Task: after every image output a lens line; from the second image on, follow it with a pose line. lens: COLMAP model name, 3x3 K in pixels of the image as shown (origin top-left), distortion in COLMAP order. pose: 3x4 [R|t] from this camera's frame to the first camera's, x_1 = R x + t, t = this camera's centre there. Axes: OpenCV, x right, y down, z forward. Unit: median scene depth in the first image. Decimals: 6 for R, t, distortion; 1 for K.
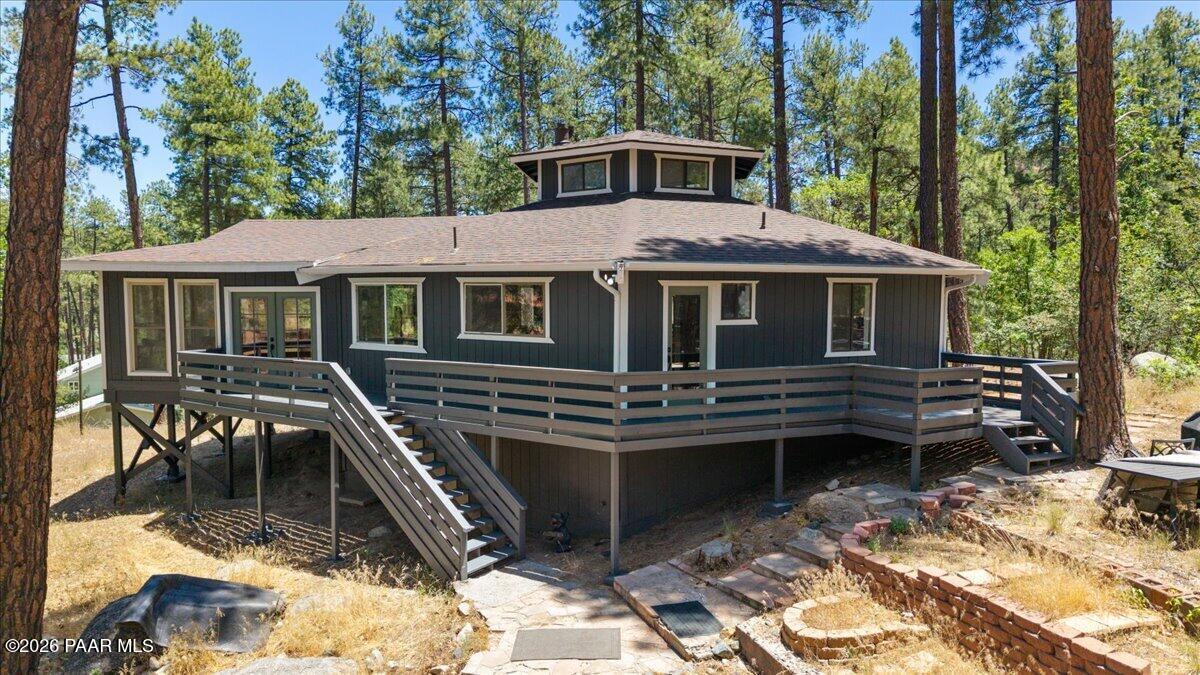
lens RADIAL K [[802.9, 0, 600.0], [0, 802.9, 337.5], [0, 0, 1]] dist [0.006124, -0.001270]
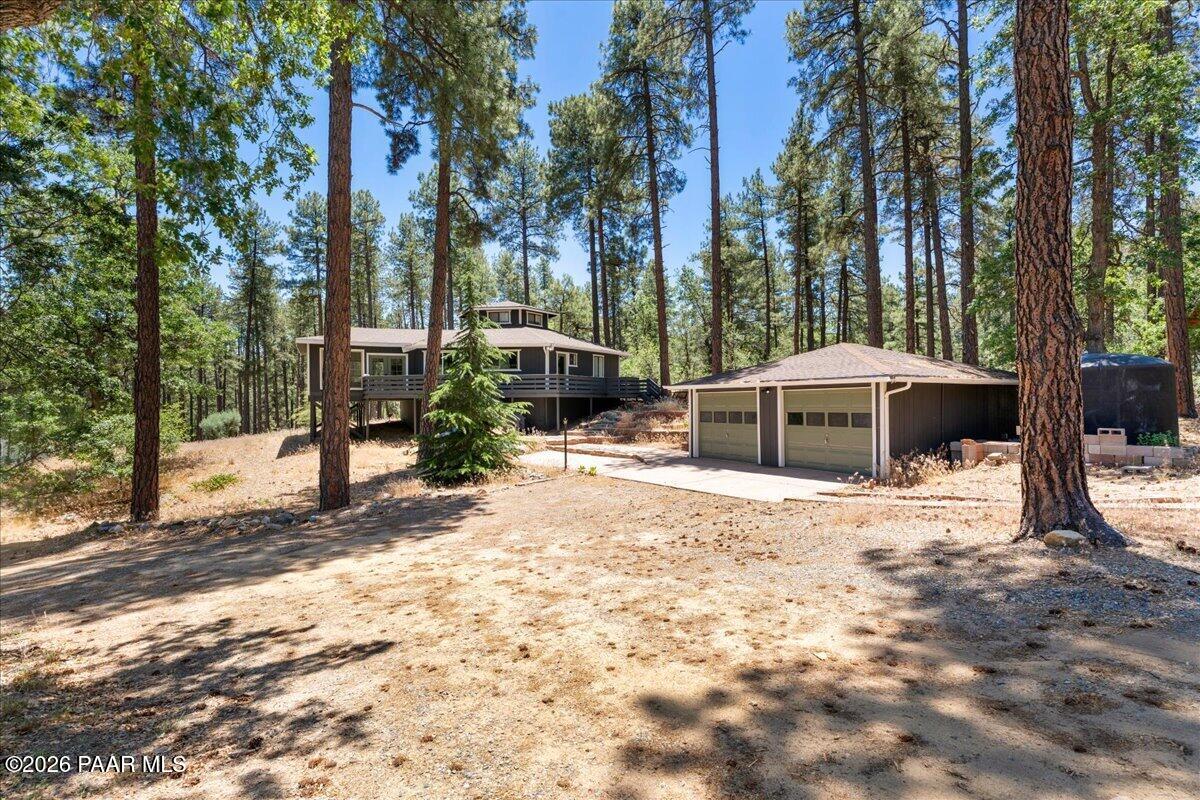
lens RADIAL K [[539.4, 0, 600.2], [0, 539.4, 394.7], [0, 0, 1]] dist [-0.001997, 0.000345]
pose [[0.864810, -0.003085, 0.502089, -0.752729], [0.035732, 0.997824, -0.055415, 0.201110], [-0.500826, 0.065864, 0.863039, -0.852348]]
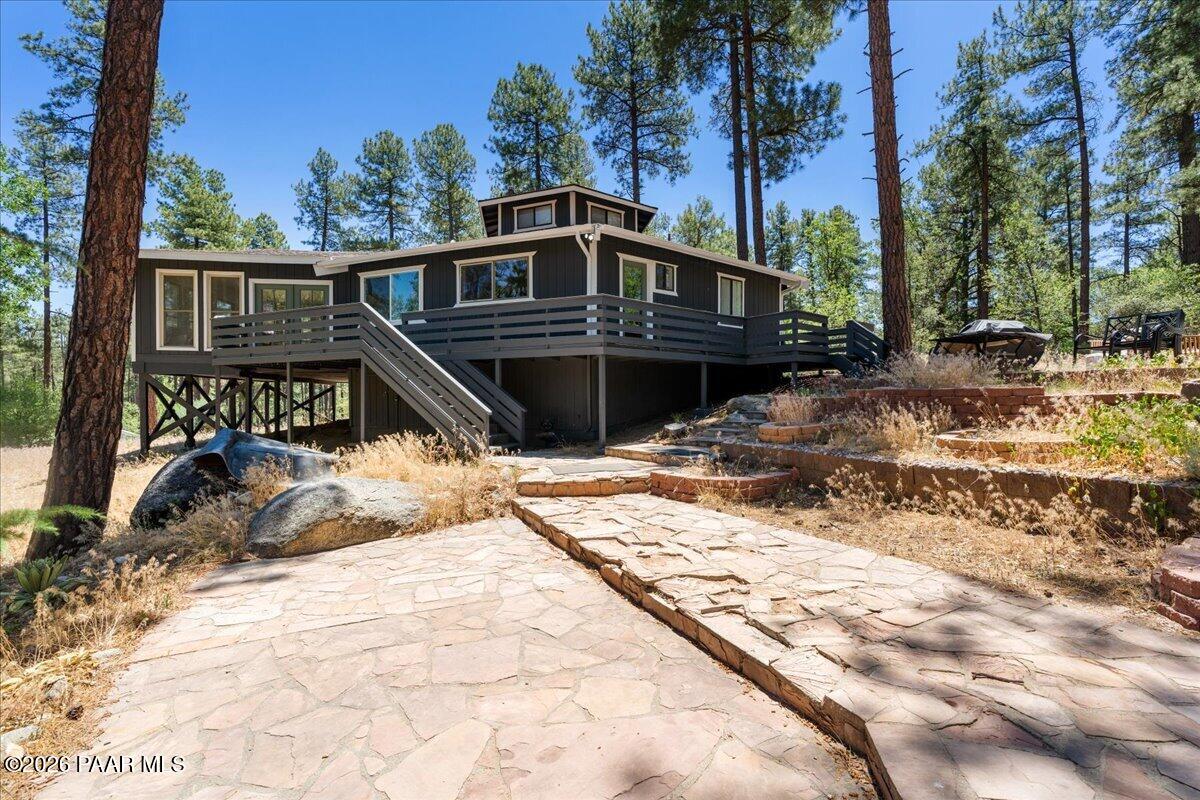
lens RADIAL K [[539.4, 0, 600.2], [0, 539.4, 394.7], [0, 0, 1]] dist [-0.001997, 0.000345]
pose [[0.976483, -0.004188, 0.215553, -0.131300], [0.018048, 0.997890, -0.062373, 0.196601], [-0.214837, 0.064797, 0.974498, 0.094604]]
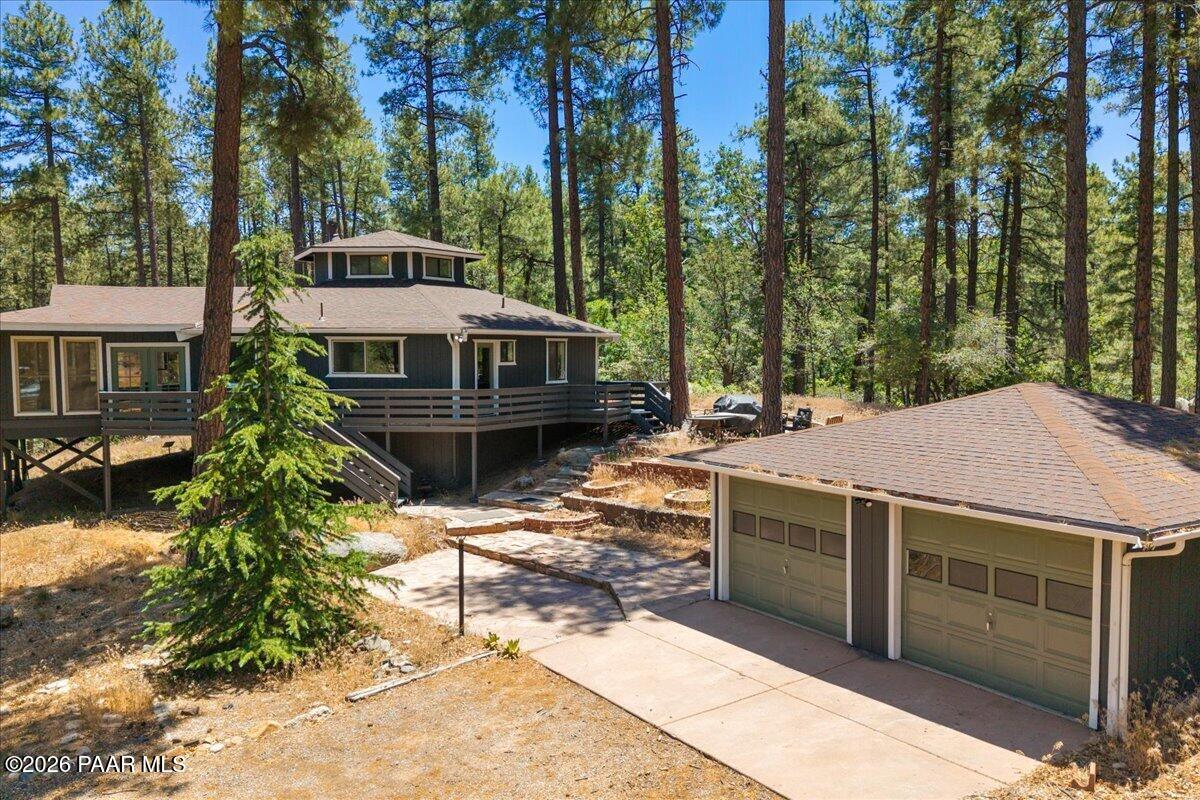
lens RADIAL K [[910.6, 0, 600.0], [0, 910.6, 400.0], [0, 0, 1]] dist [0.054115, -0.071013]
pose [[0.857477, -0.032211, 0.513513, -0.607338], [0.031541, 0.999452, 0.010026, 0.041757], [-0.513554, 0.007599, 0.858023, -0.726426]]
